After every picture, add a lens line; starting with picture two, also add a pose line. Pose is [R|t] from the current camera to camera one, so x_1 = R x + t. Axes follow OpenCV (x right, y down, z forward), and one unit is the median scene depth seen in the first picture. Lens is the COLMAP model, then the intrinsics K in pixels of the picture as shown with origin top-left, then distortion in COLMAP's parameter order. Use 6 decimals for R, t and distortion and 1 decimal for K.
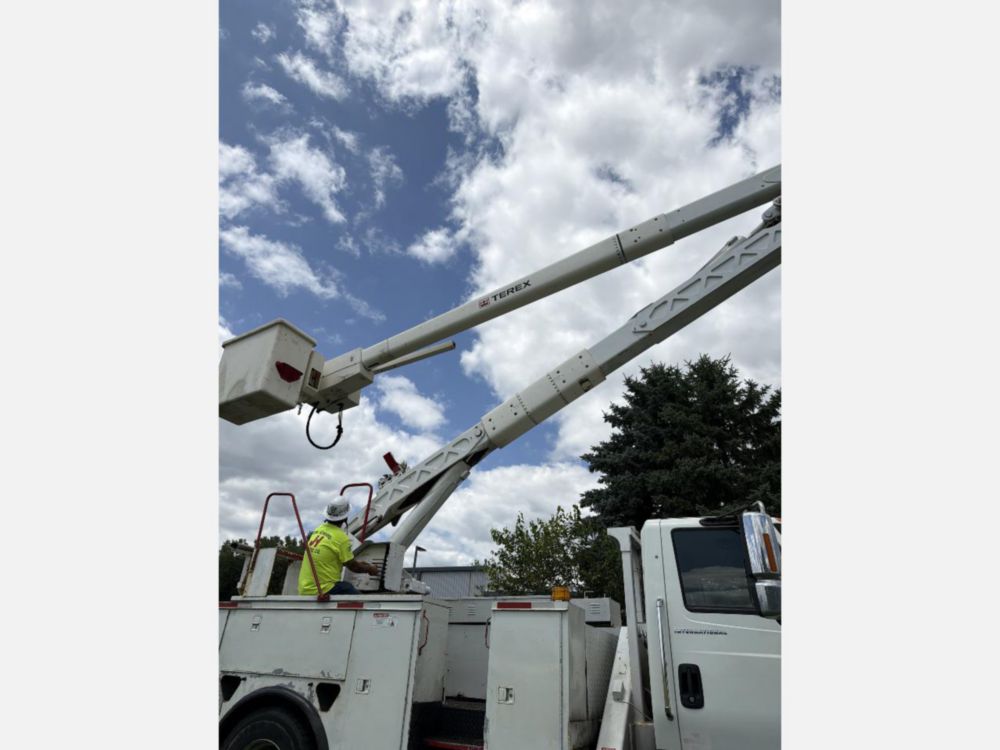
lens RADIAL K [[528.4, 0, 500.0], [0, 528.4, 375.0], [0, 0, 1]] dist [-0.021648, 0.011307]
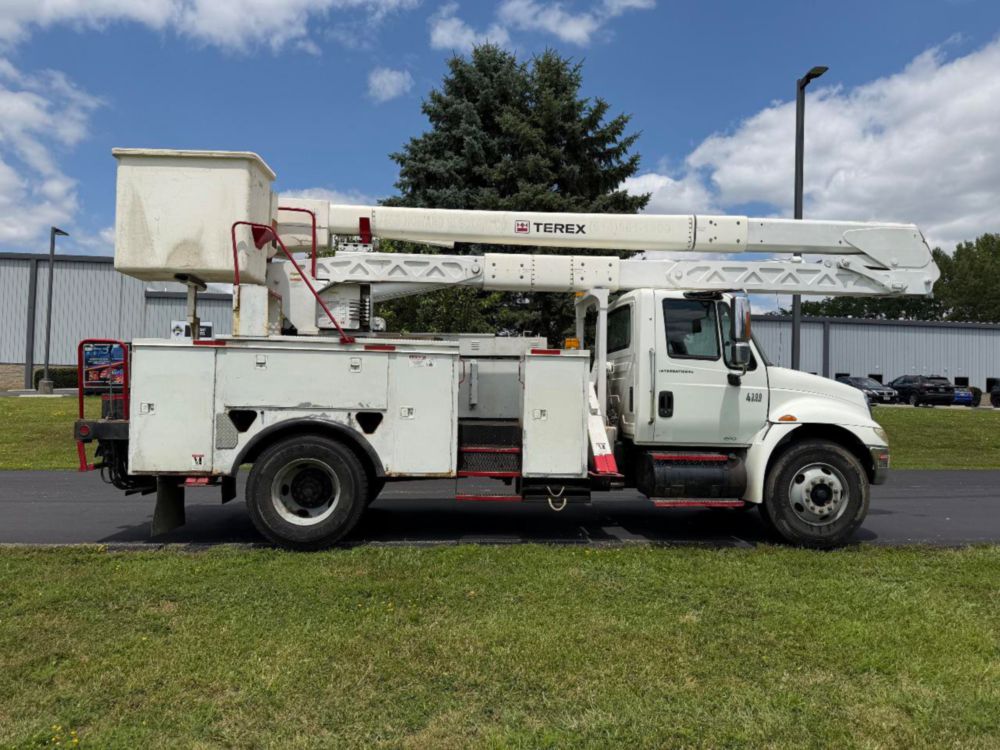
lens RADIAL K [[703.8, 0, 500.0], [0, 703.8, 375.0], [0, 0, 1]] dist [0.083170, -0.110501]
pose [[0.878696, -0.015804, 0.477120, -0.766168], [-0.216901, 0.877115, 0.428512, -0.178681], [-0.425261, -0.480020, 0.767290, -0.223391]]
